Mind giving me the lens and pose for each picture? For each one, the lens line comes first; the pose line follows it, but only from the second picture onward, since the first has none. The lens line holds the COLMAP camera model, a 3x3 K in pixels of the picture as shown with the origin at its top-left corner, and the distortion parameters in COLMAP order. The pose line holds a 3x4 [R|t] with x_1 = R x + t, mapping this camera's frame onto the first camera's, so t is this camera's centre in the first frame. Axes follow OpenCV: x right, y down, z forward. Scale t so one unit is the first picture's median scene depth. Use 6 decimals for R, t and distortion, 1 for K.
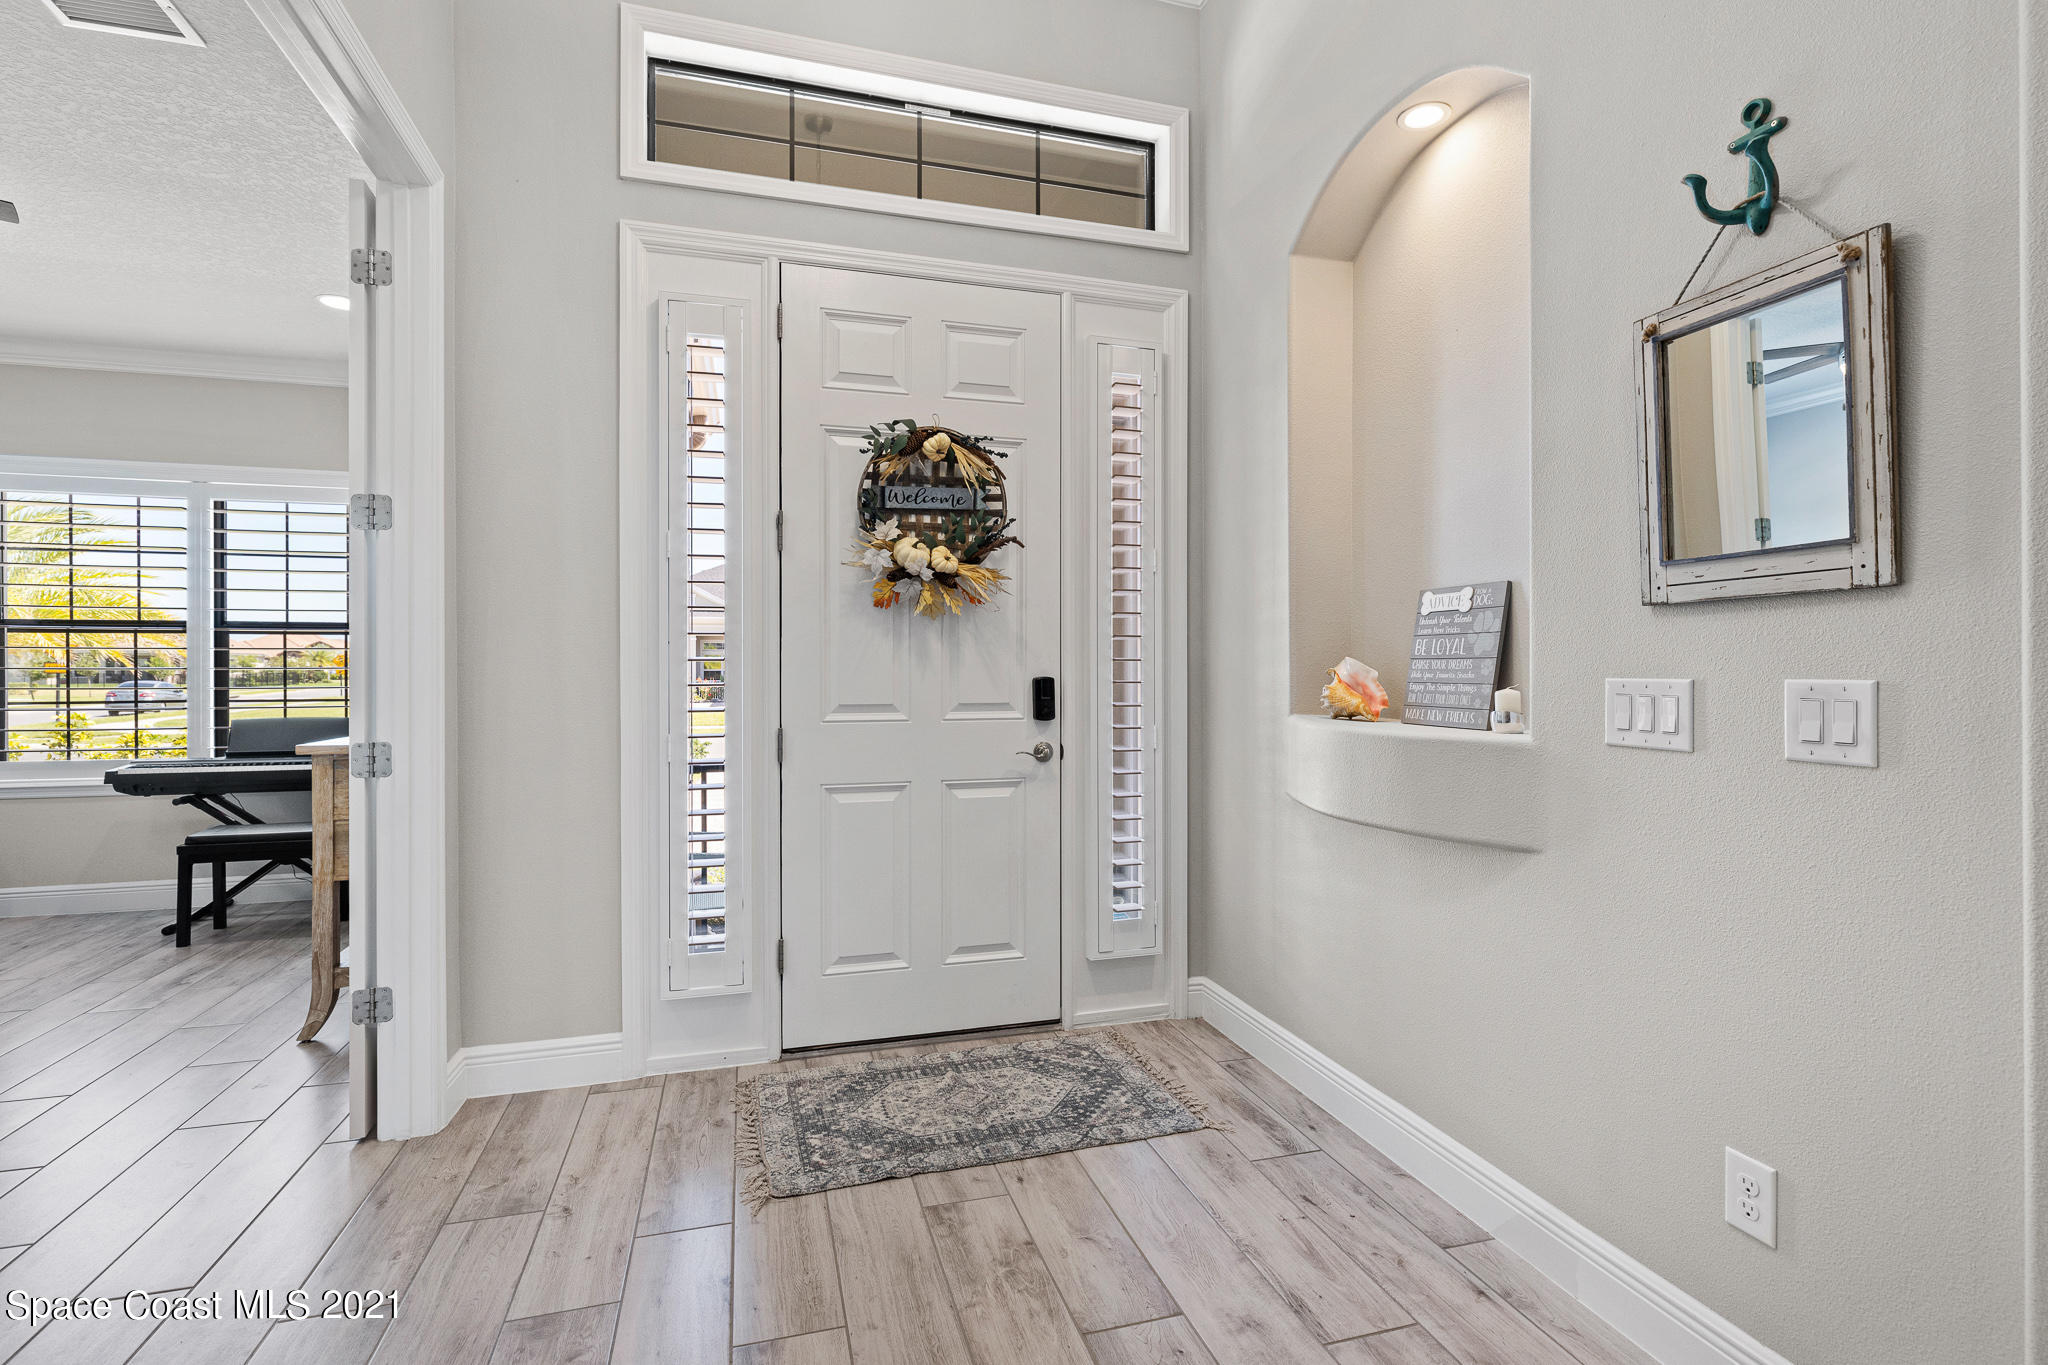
lens RADIAL K [[964.3, 0, 1027.7], [0, 964.3, 670.5], [0, 0, 1]] dist [-0.003925, 0.000205]
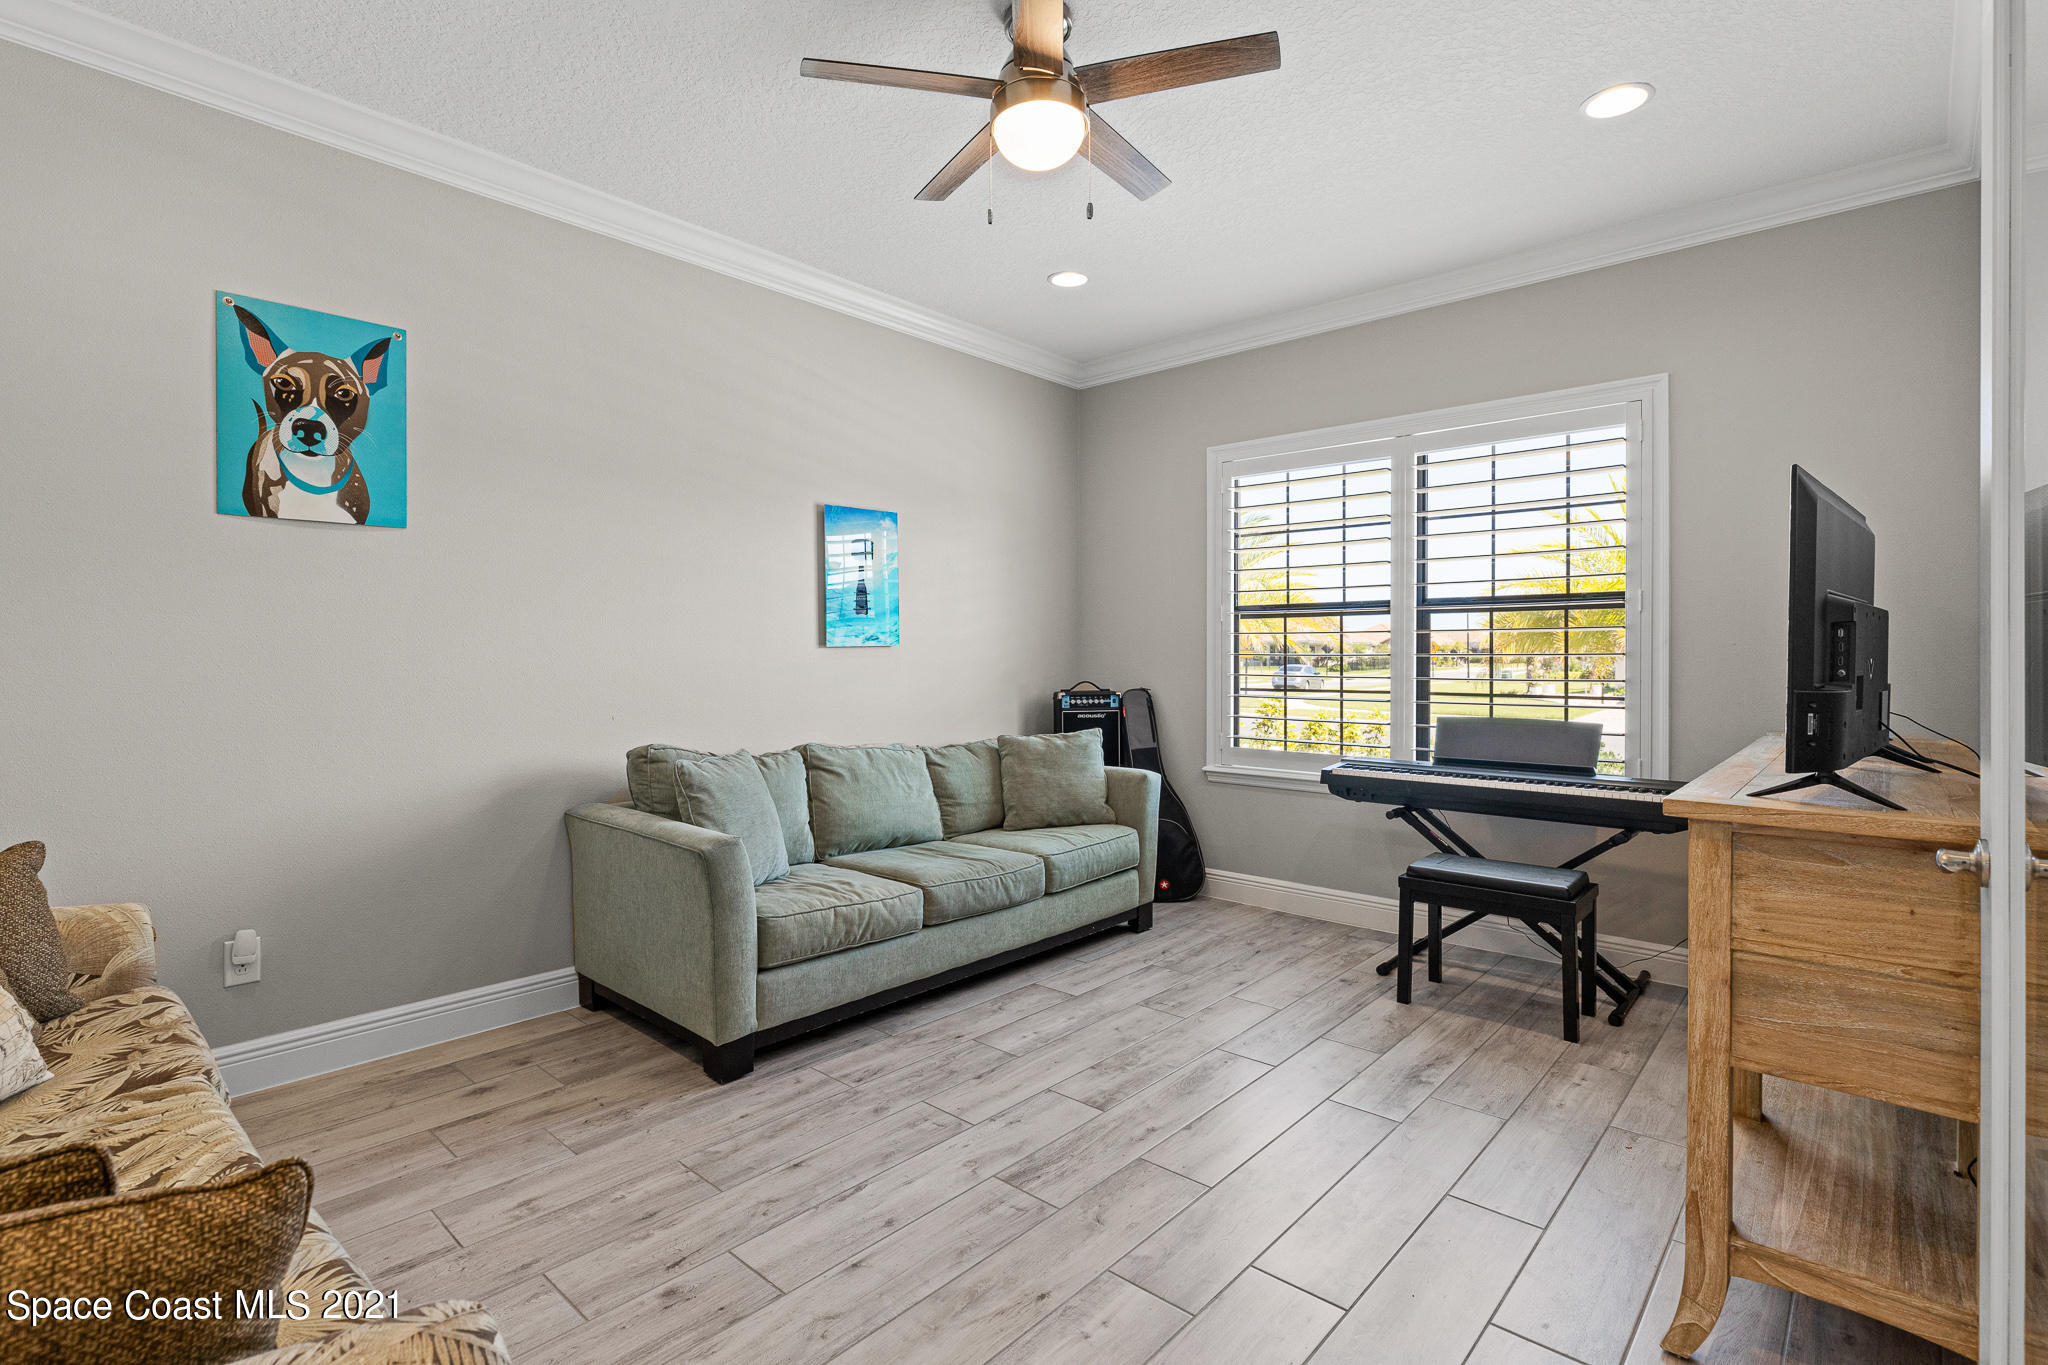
lens RADIAL K [[964.3, 0, 1027.7], [0, 964.3, 670.5], [0, 0, 1]] dist [-0.003925, 0.000205]
pose [[0.533137, 0.013042, -0.845928, -0.315913], [-0.000703, 0.999888, 0.014973, -0.000668], [0.846028, -0.007388, 0.533087, 0.263711]]
